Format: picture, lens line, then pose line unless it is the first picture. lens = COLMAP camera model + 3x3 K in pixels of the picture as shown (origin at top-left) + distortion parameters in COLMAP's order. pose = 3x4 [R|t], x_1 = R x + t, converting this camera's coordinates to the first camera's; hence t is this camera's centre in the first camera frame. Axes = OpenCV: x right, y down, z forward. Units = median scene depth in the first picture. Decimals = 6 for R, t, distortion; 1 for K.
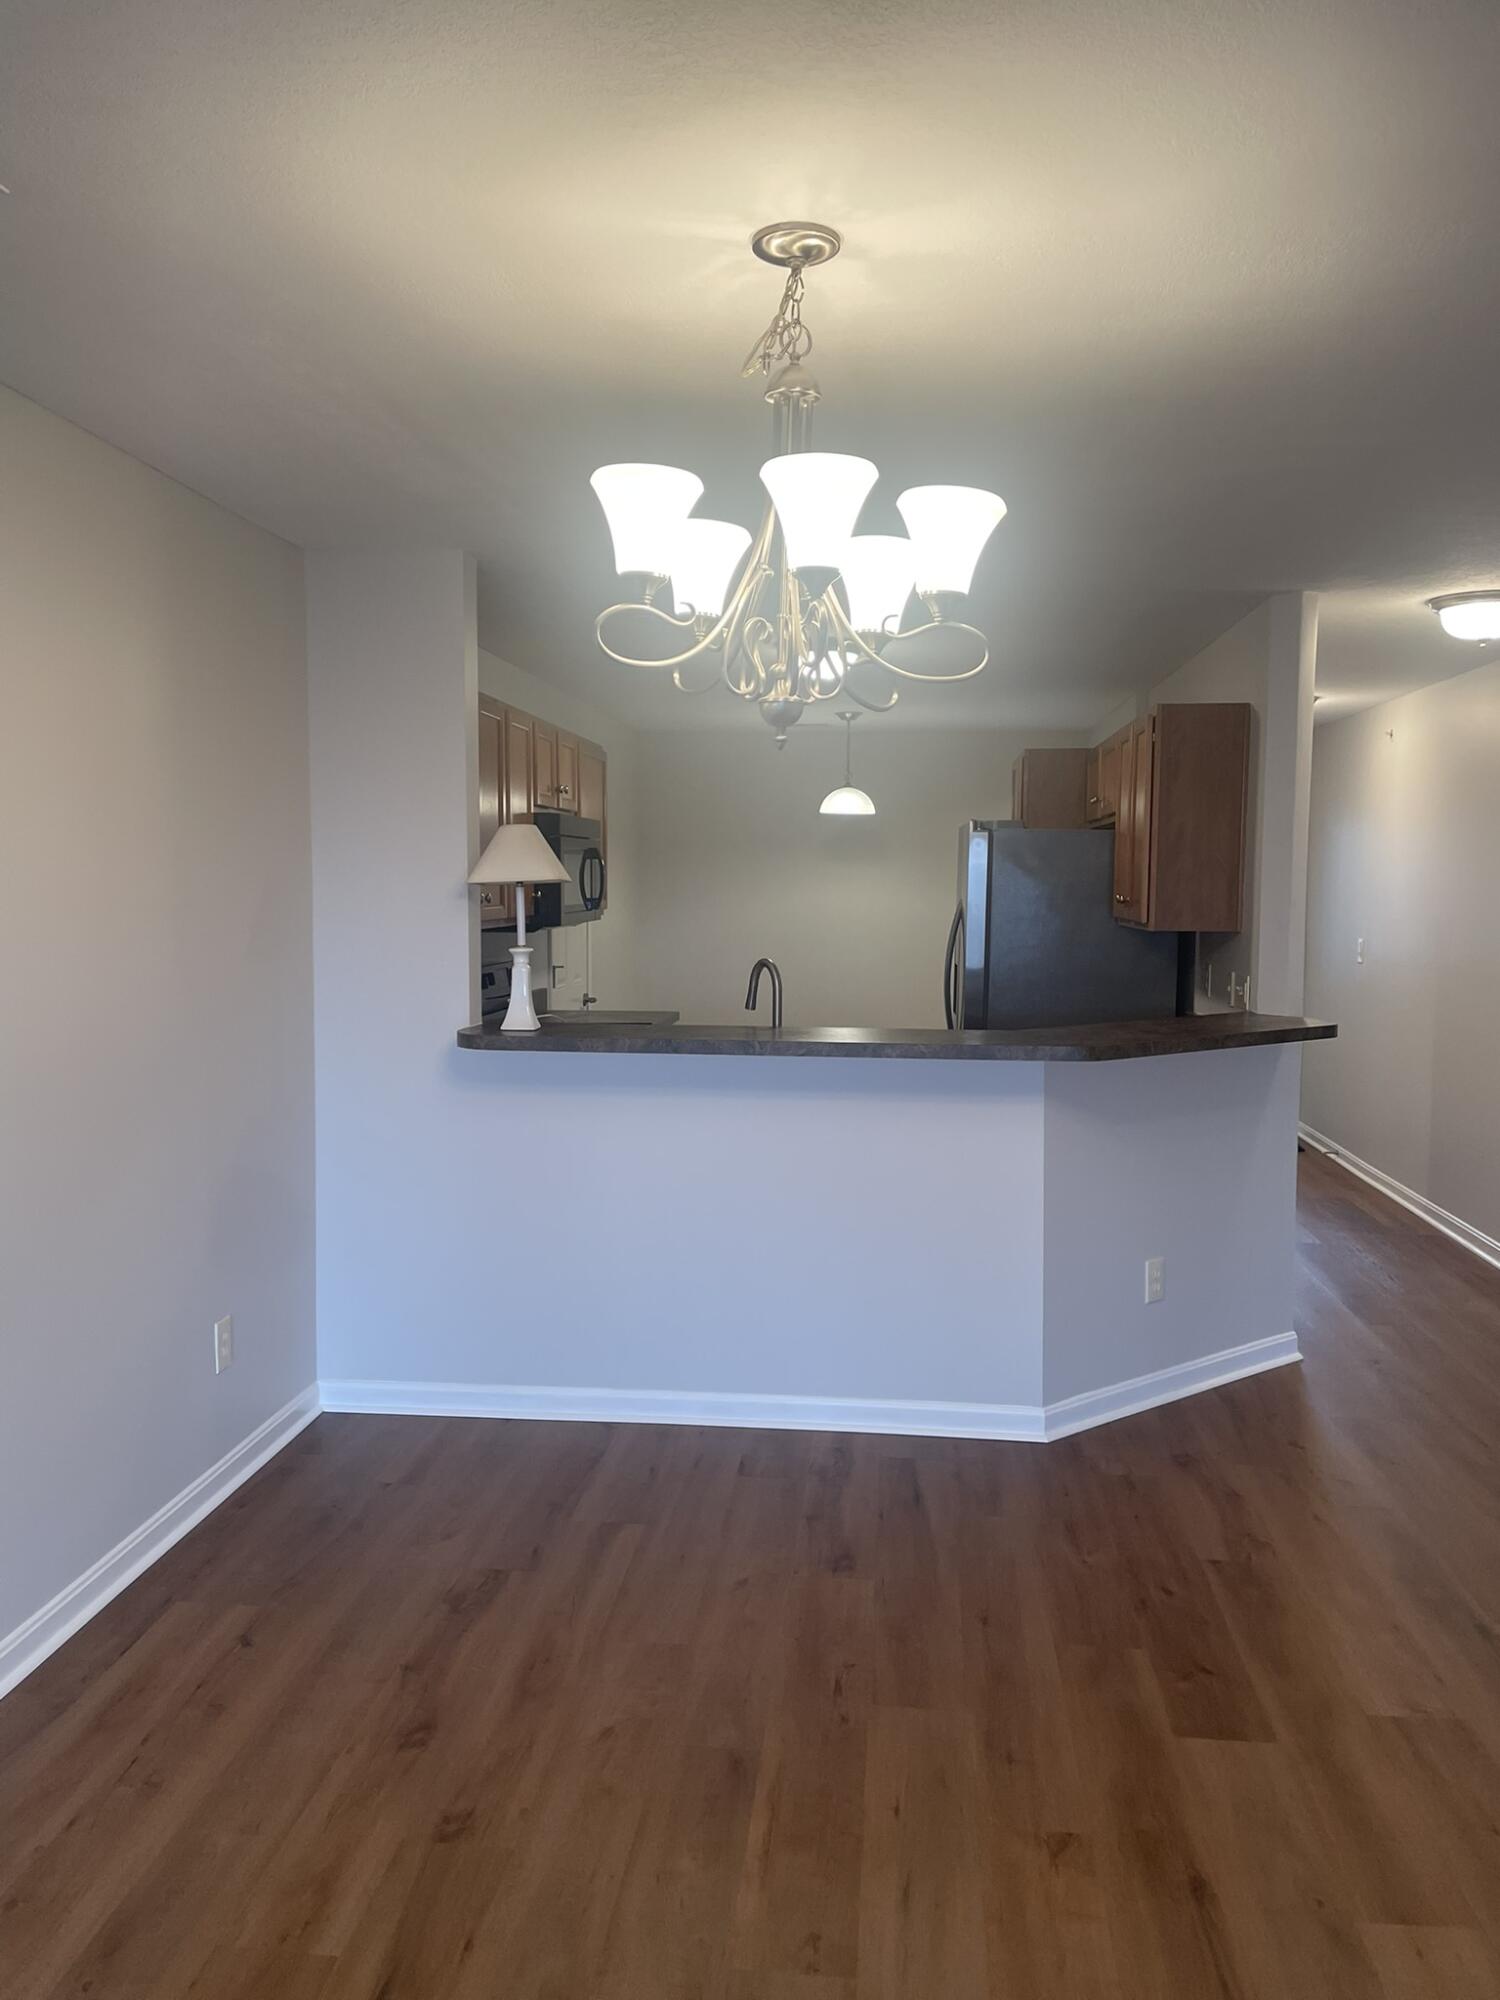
lens RADIAL K [[1520.0, 0, 741.1], [0, 1520.0, 998.7], [0, 0, 1]] dist [0.071872, 0.001417]
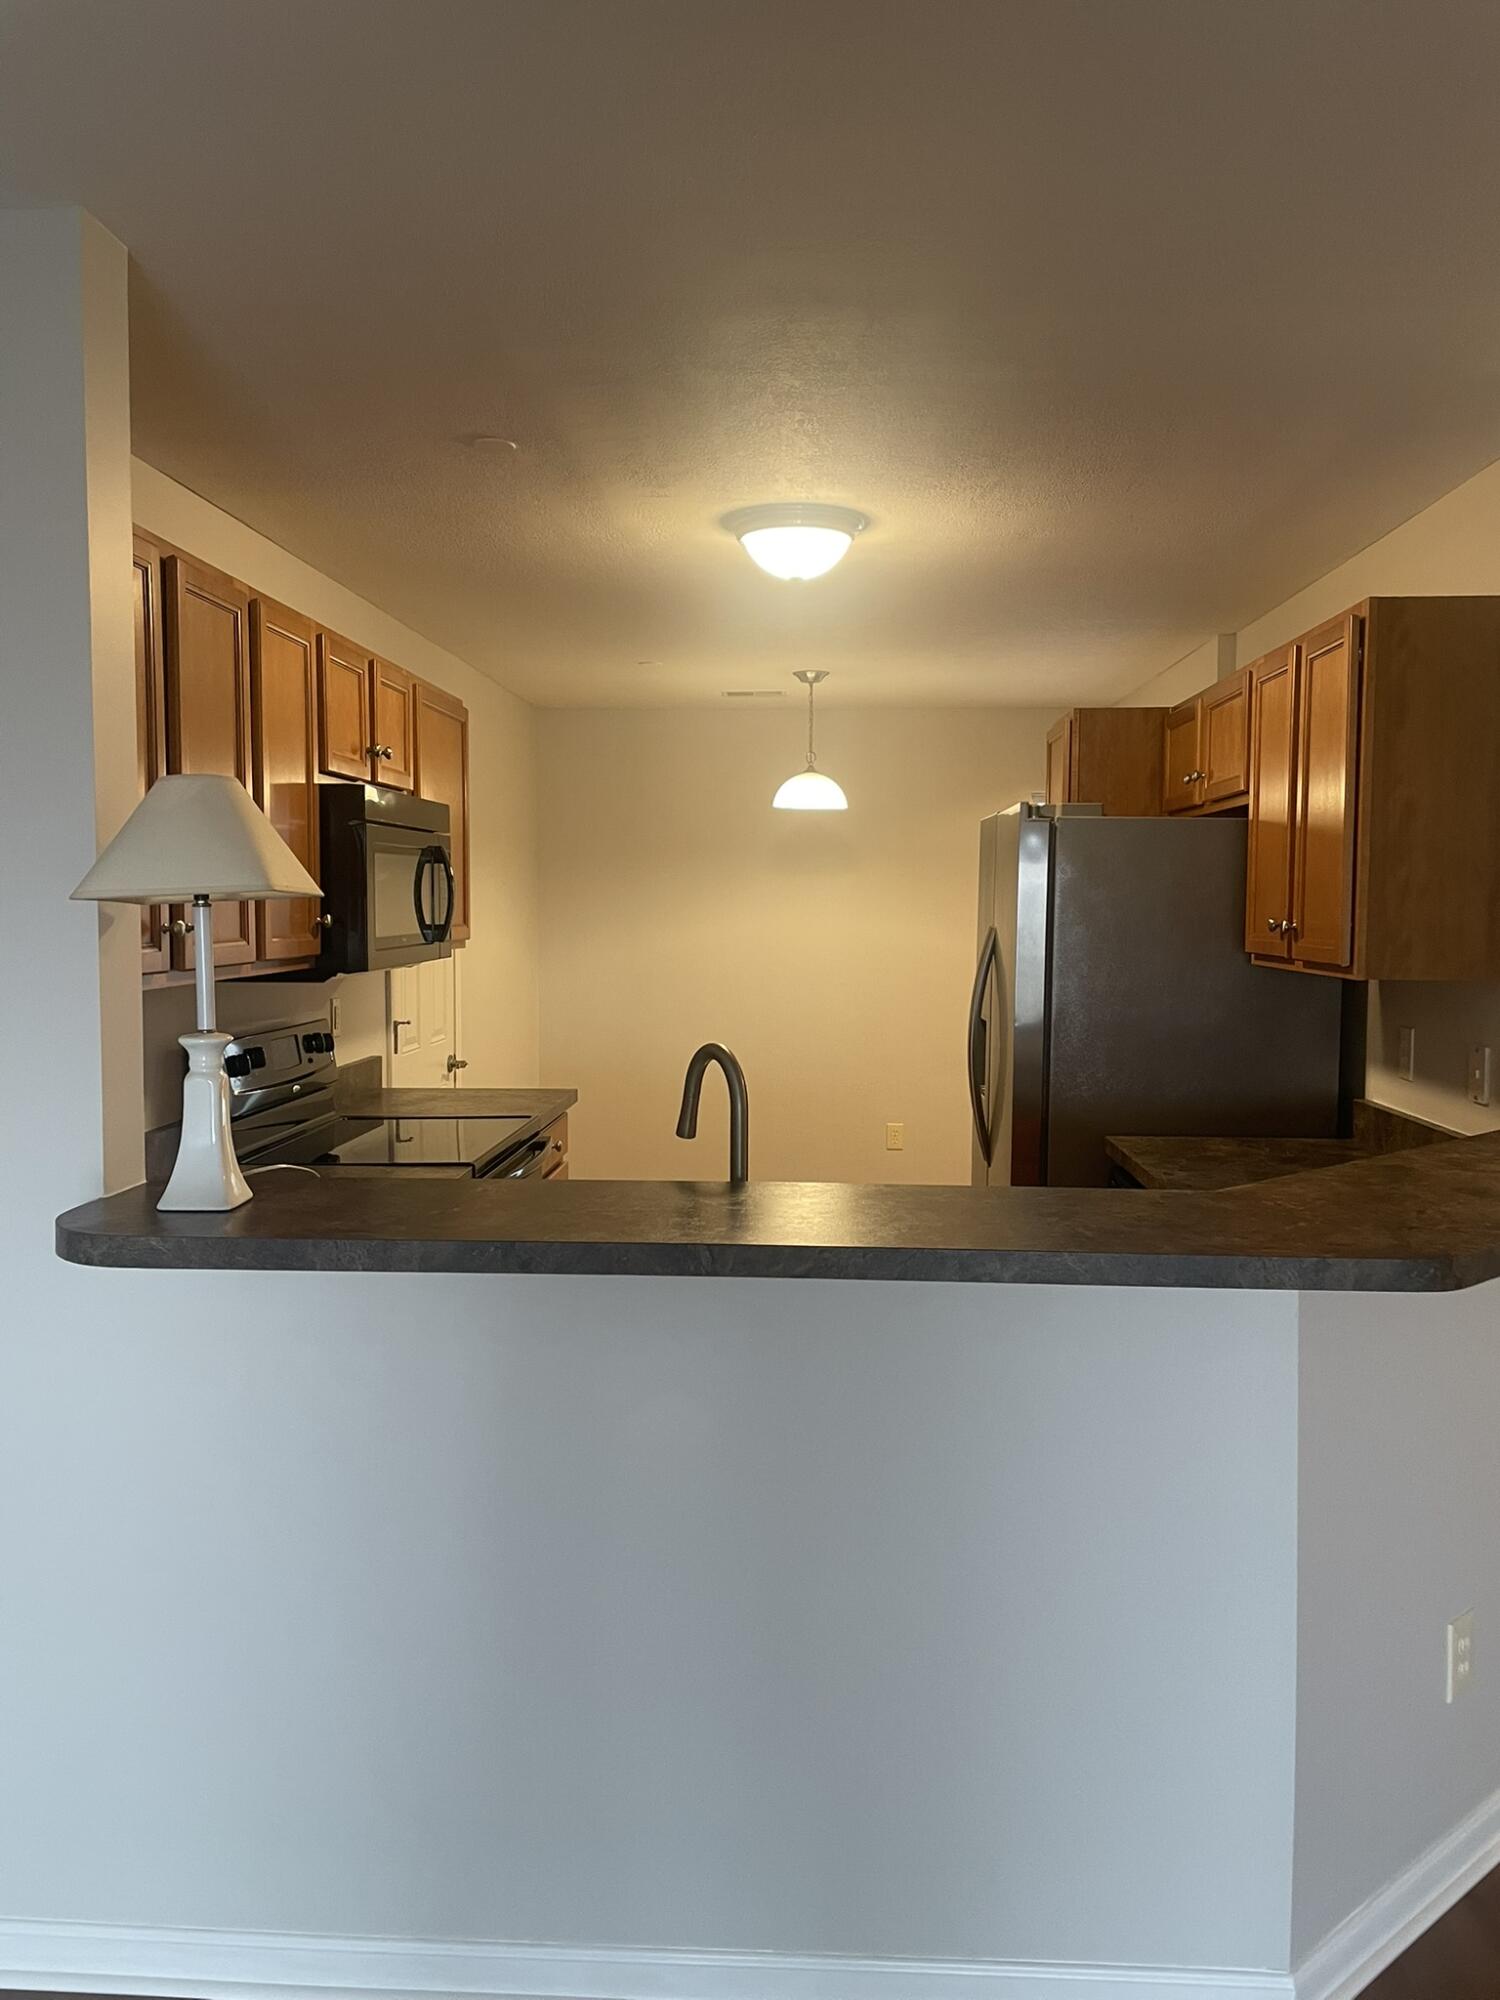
lens RADIAL K [[1520.0, 0, 755.0], [0, 1520.0, 1007.9], [0, 0, 1]] dist [0.071872, 0.001417]
pose [[0.998383, -0.005079, 0.056618, 0.000310], [0.005478, 0.999961, -0.006902, -0.026993], [-0.056581, 0.007201, 0.998372, 0.367609]]
